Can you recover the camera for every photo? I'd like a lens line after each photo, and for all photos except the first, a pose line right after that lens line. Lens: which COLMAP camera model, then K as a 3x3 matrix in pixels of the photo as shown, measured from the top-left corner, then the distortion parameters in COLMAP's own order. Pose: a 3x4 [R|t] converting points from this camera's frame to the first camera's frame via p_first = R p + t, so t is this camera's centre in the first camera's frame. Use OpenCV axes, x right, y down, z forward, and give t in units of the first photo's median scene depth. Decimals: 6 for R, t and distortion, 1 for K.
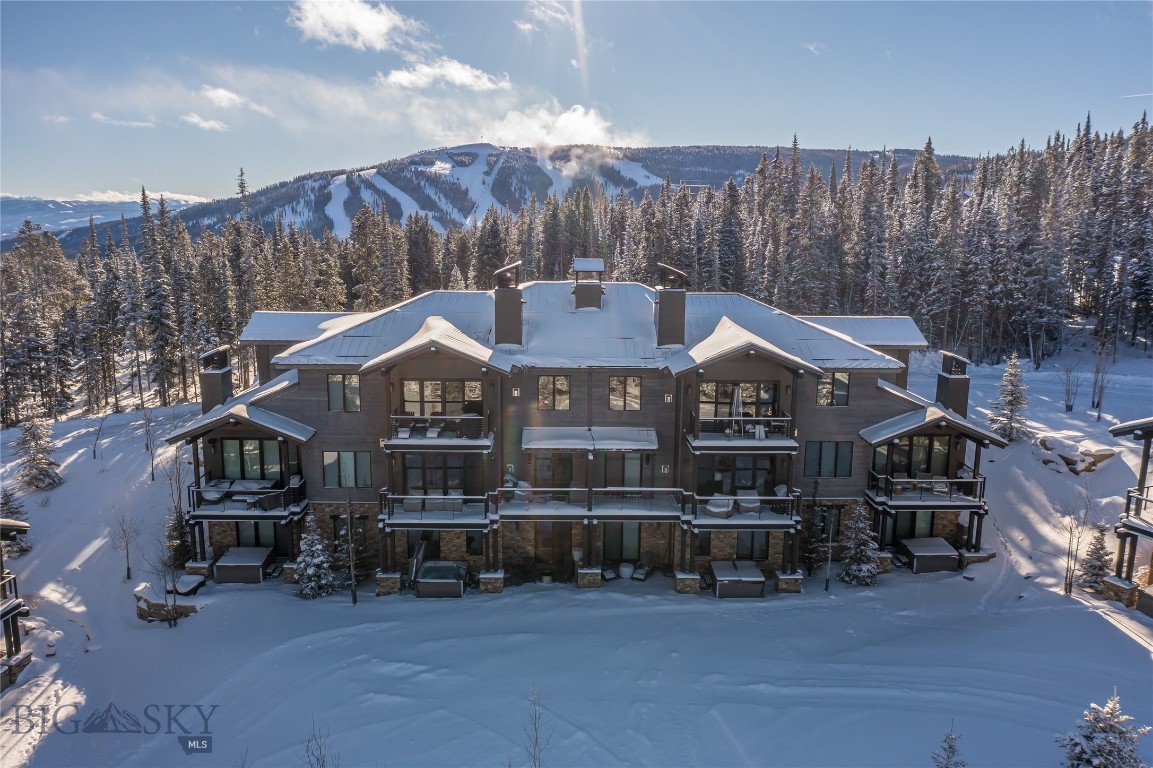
lens RADIAL K [[907.8, 0, 576.5], [0, 907.8, 384.0], [0, 0, 1]] dist [-0.034297, 0.008761]
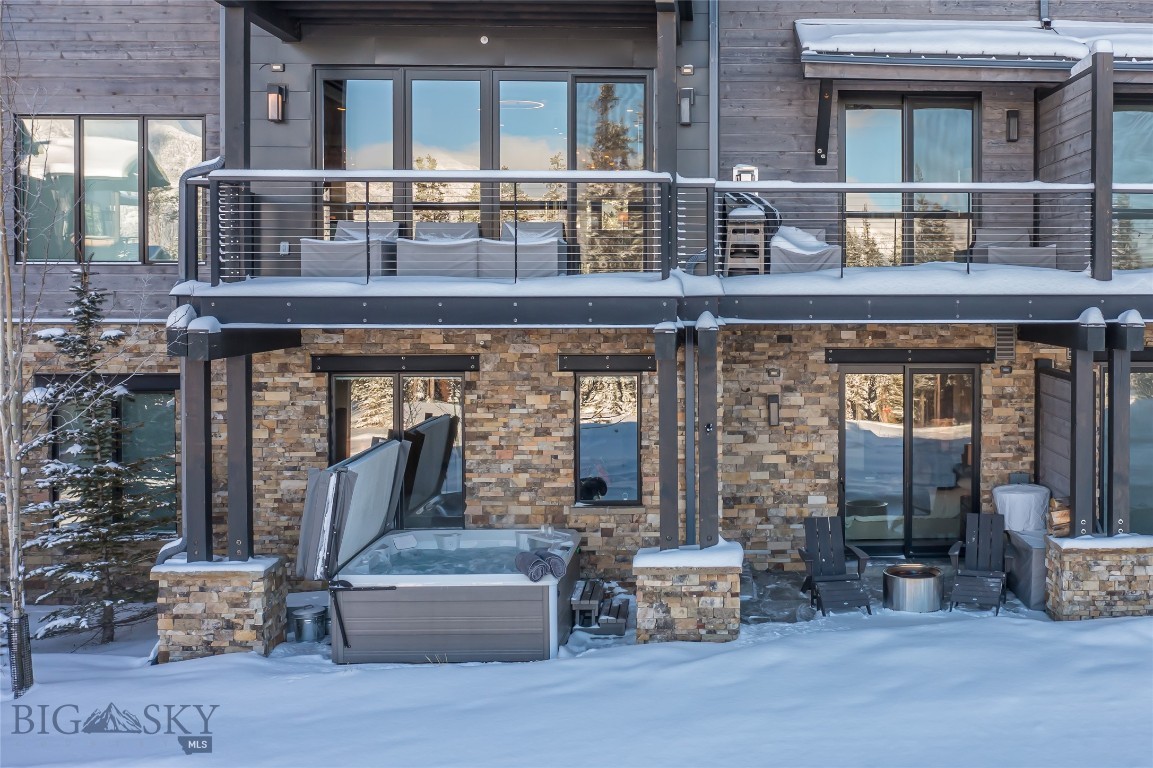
lens RADIAL K [[1288.3, 0, 796.5], [0, 1288.3, 306.1], [0, 0, 1]] dist [-0.033332, 0.010550]
pose [[0.998844, -0.008099, 0.047382, -0.080049], [0.015909, 0.985852, -0.166861, 0.199168], [-0.045360, 0.167422, 0.984841, 0.666421]]
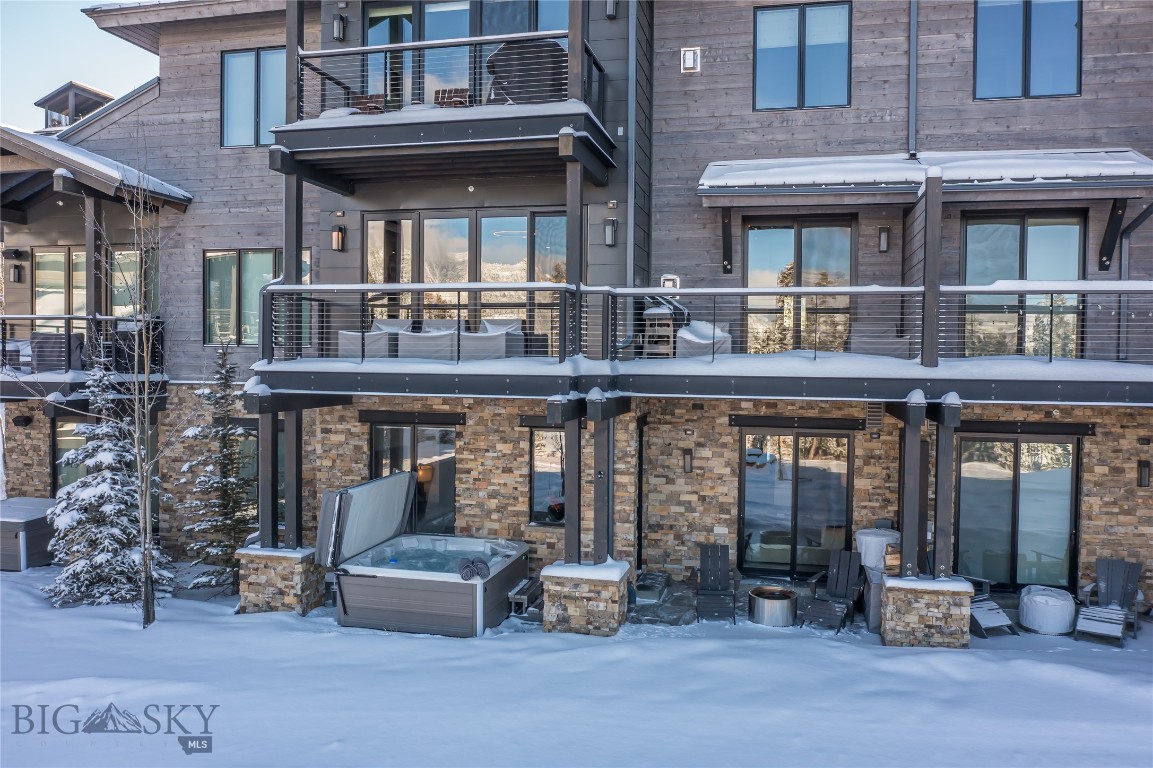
lens RADIAL K [[907.8, 0, 576.5], [0, 907.8, 384.0], [0, 0, 1]] dist [-0.034297, 0.008761]
pose [[0.967628, 0.010118, -0.252180, -0.021079], [-0.048688, 0.987910, -0.147183, 0.190420], [0.247642, 0.154696, 0.956422, 0.693640]]
